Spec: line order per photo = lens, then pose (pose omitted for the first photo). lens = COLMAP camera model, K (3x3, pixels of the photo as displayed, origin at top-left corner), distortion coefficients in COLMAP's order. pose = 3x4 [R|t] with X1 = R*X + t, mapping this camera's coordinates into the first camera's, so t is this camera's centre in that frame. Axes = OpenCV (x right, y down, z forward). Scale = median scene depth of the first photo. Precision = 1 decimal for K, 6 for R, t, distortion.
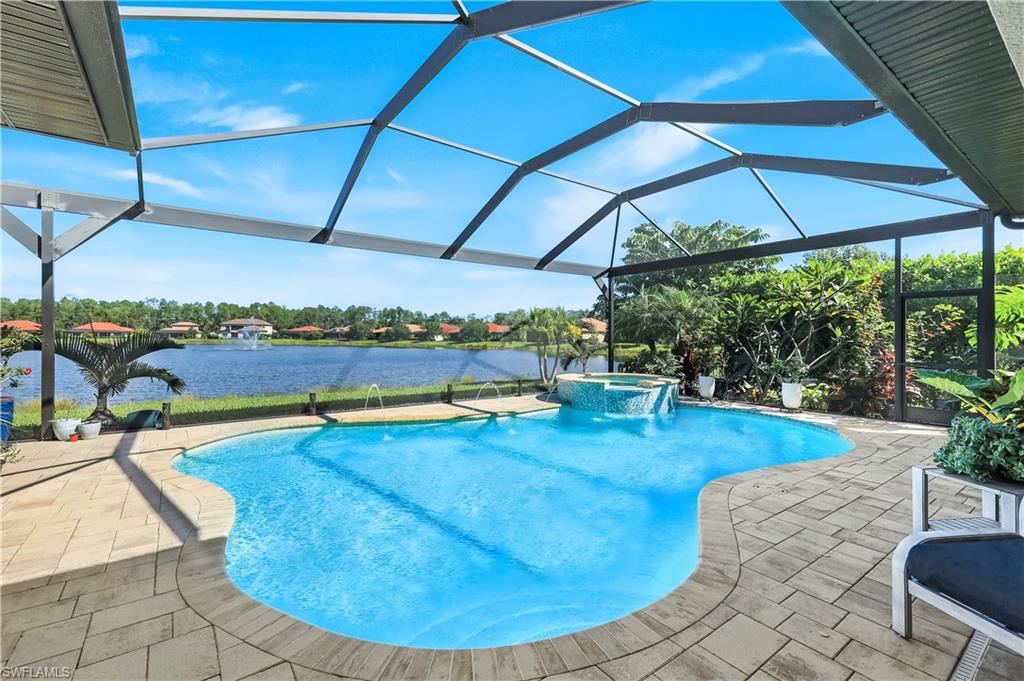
lens RADIAL K [[463.6, 0, 513.7], [0, 463.6, 344.7], [0, 0, 1]] dist [0.011845, -0.000622]
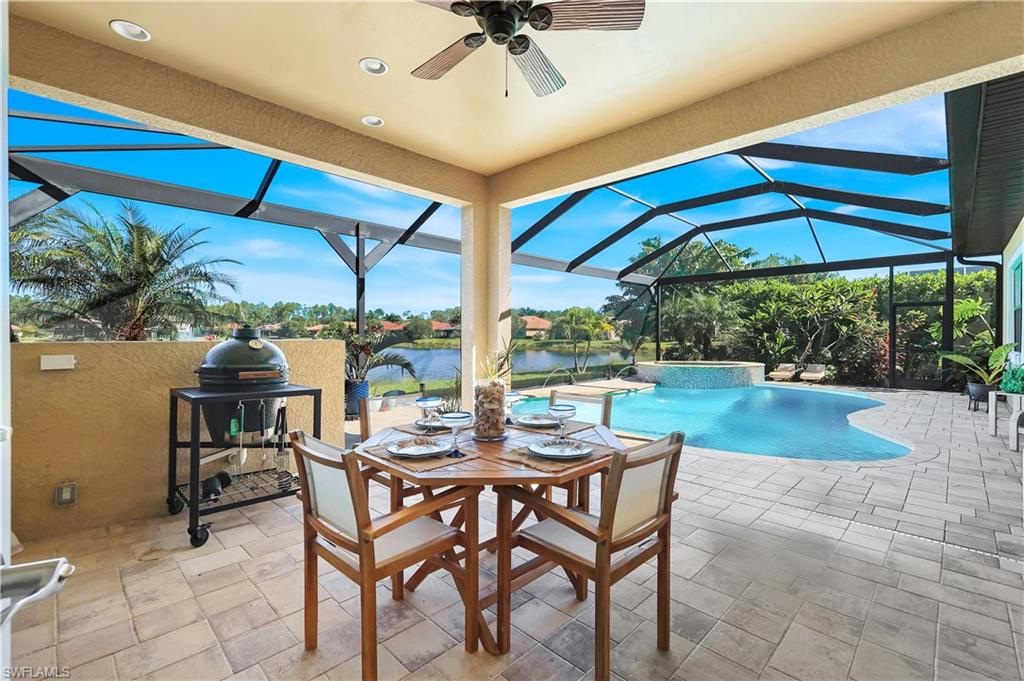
lens RADIAL K [[463.6, 0, 516.2], [0, 463.6, 341.3], [0, 0, 1]] dist [0.011845, -0.000622]
pose [[0.986922, -0.005114, 0.161118, -0.553796], [0.005380, 0.999985, -0.001209, 0.007407], [-0.161110, 0.002060, 0.986934, -0.259514]]
